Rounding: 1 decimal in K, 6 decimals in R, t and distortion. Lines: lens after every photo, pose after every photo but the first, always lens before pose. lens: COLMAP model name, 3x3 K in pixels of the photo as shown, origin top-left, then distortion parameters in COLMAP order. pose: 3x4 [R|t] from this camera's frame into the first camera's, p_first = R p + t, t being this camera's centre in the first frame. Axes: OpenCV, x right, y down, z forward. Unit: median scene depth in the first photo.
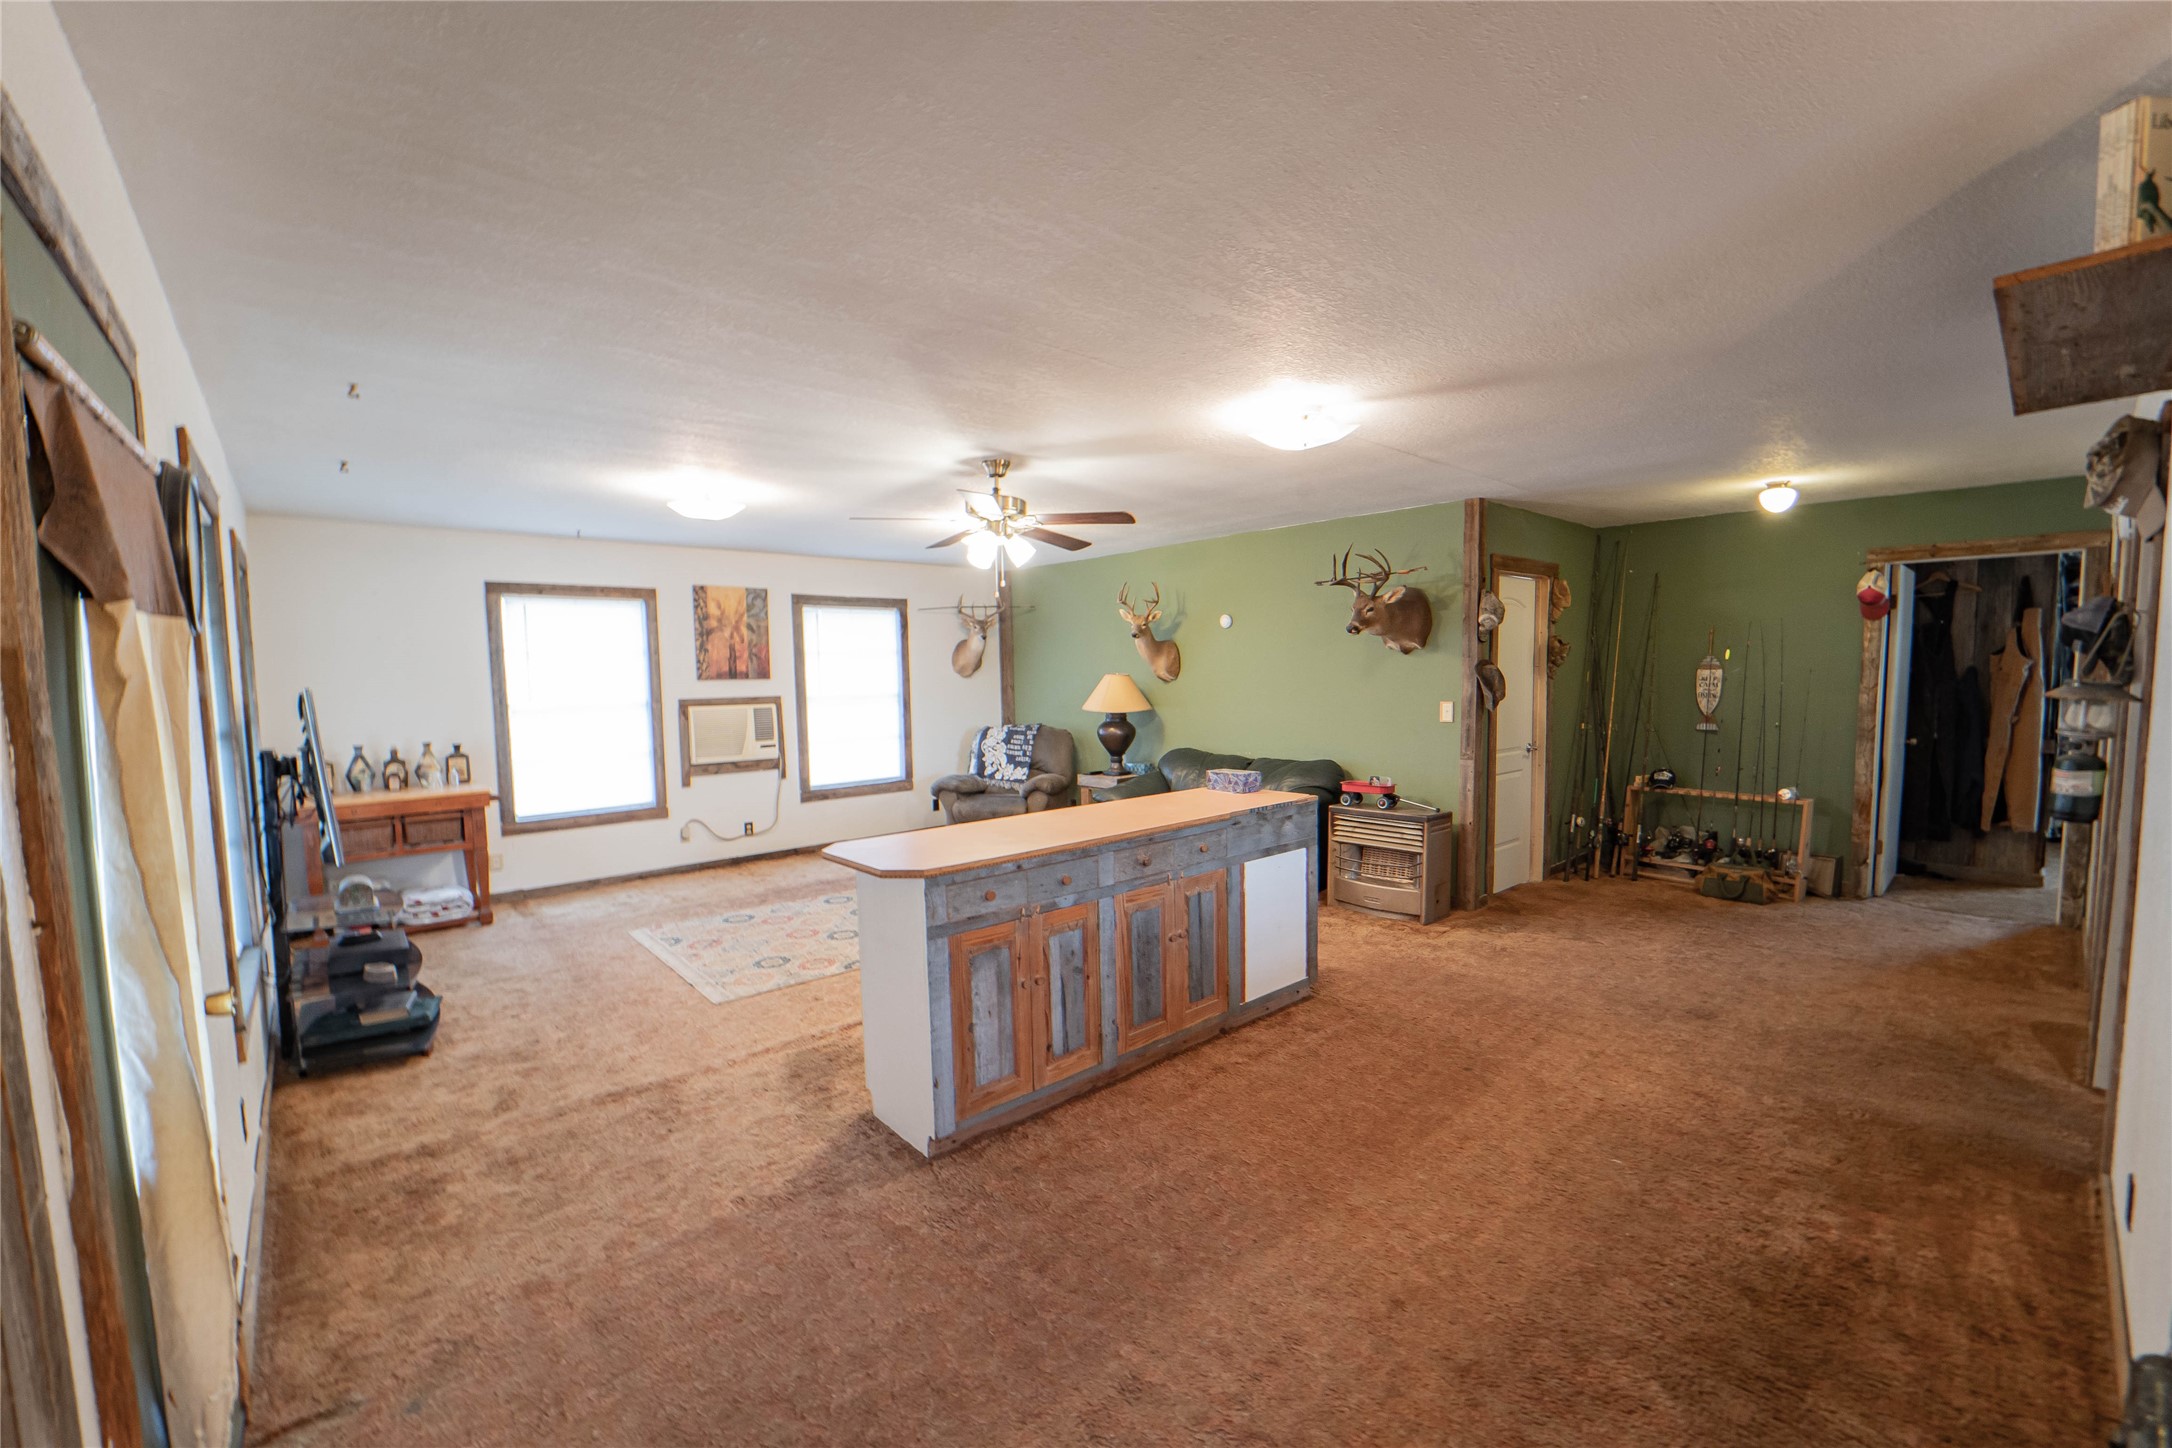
lens RADIAL K [[893.8, 0, 1097.0], [0, 893.8, 751.0], [0, 0, 1]] dist [-0.001409, -0.000019]
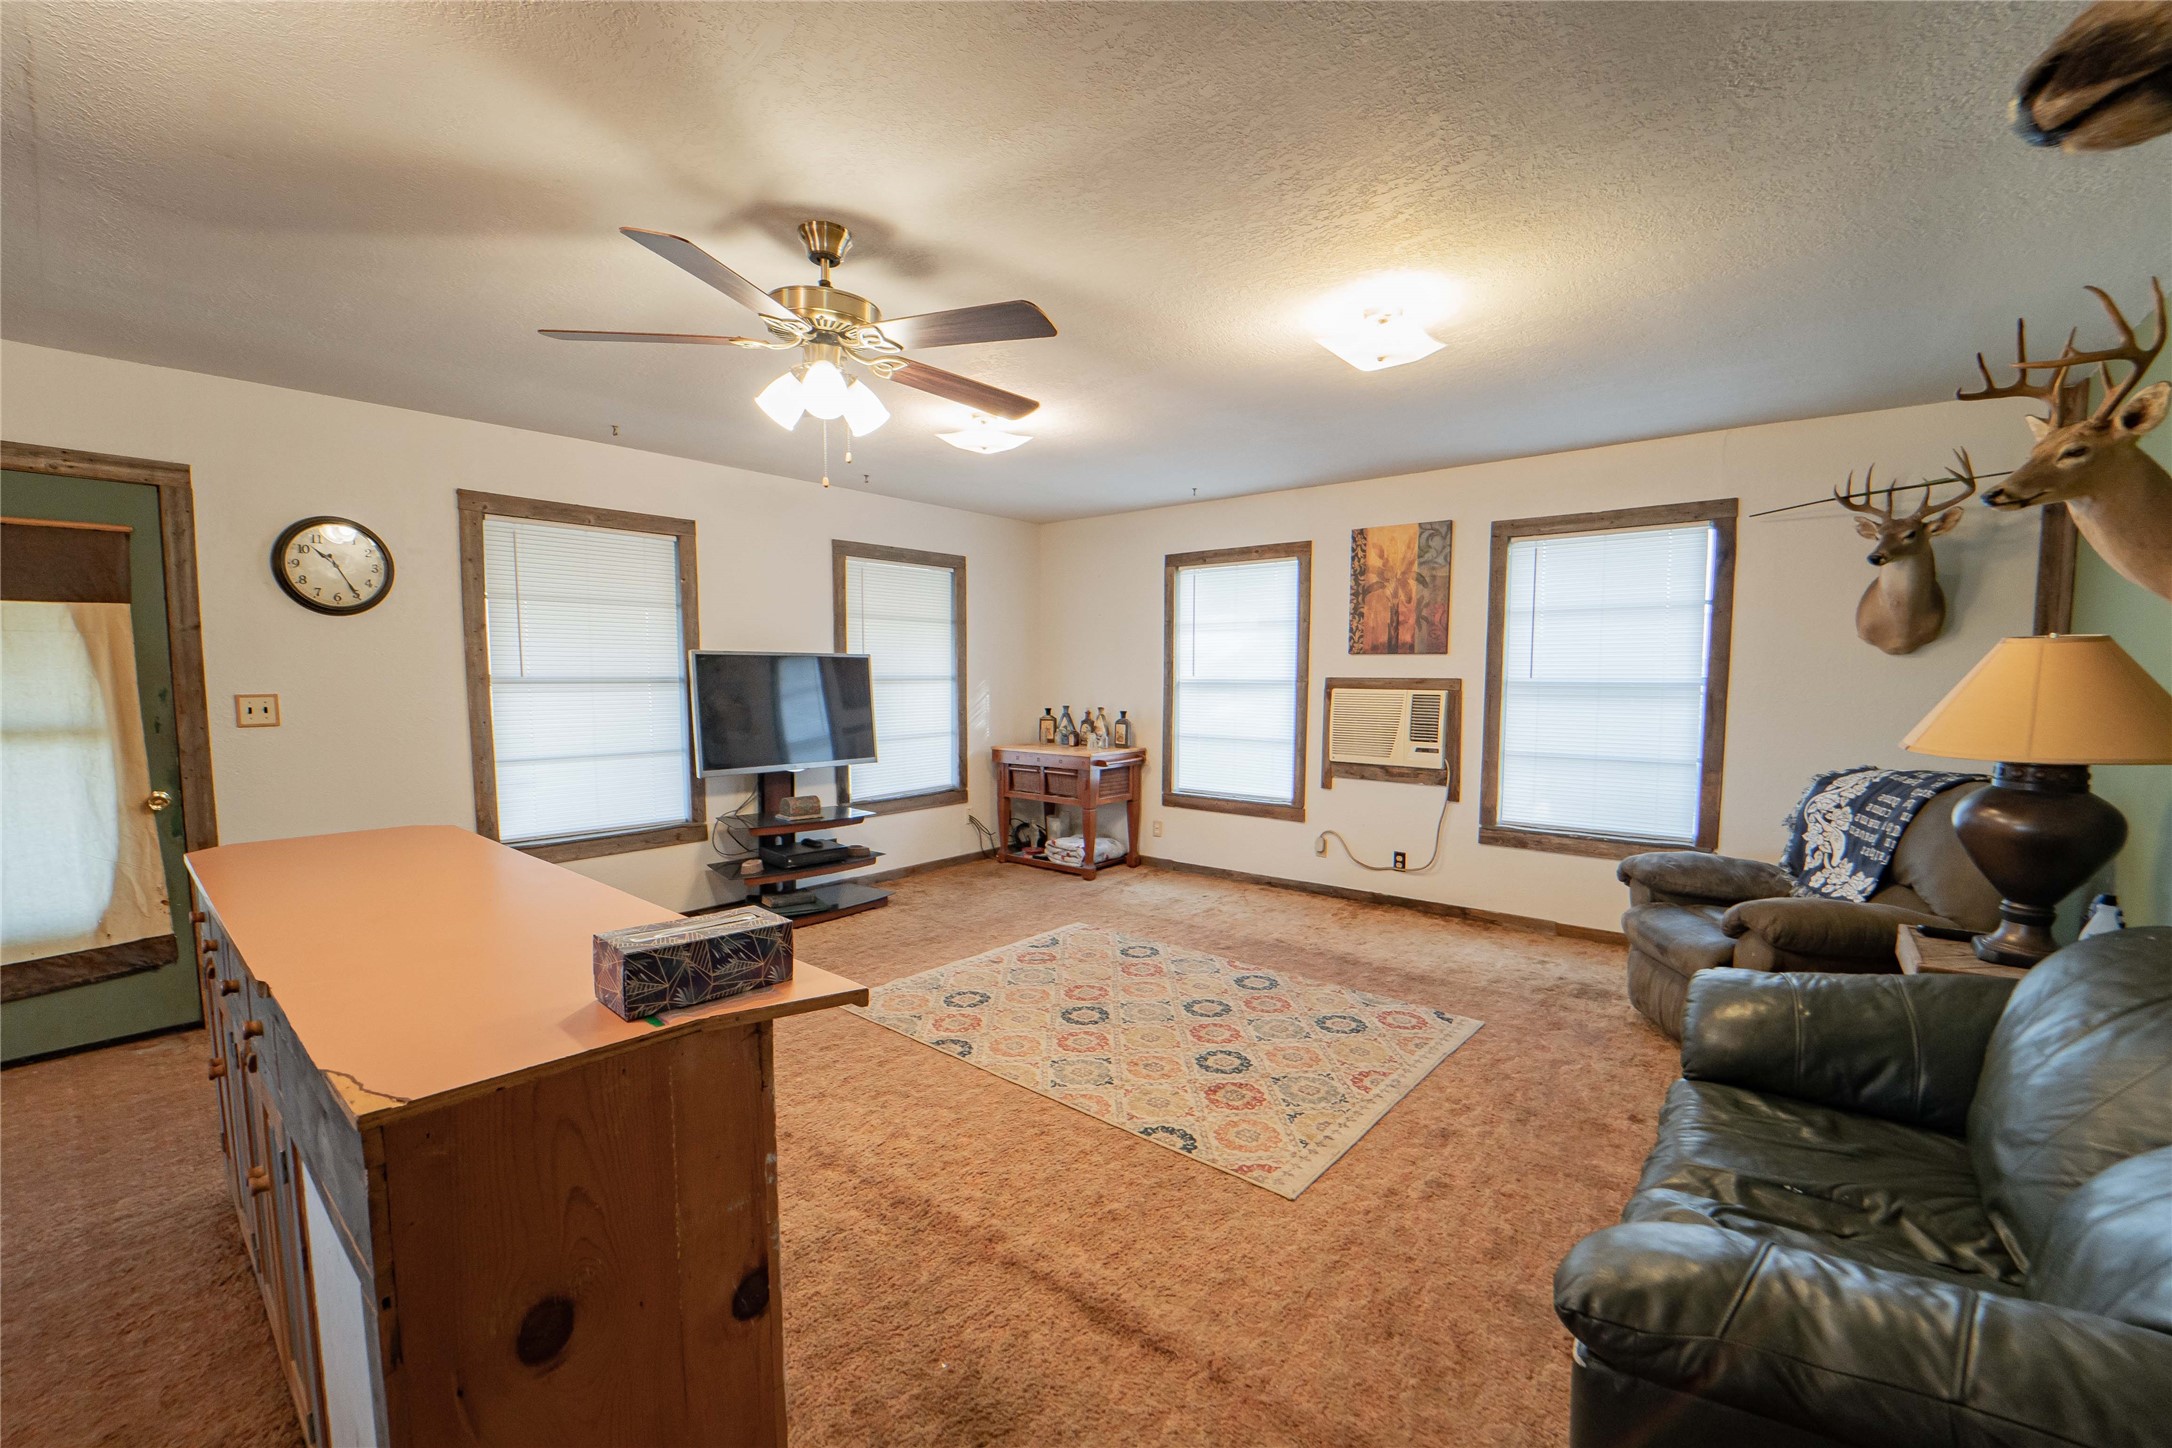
lens RADIAL K [[893.8, 0, 1097.0], [0, 893.8, 751.0], [0, 0, 1]] dist [-0.001409, -0.000019]
pose [[0.160018, 0.105230, -0.981489, 0.281694], [-0.094950, 0.991332, 0.090805, -0.045296], [0.982537, 0.078662, 0.168622, 0.656206]]
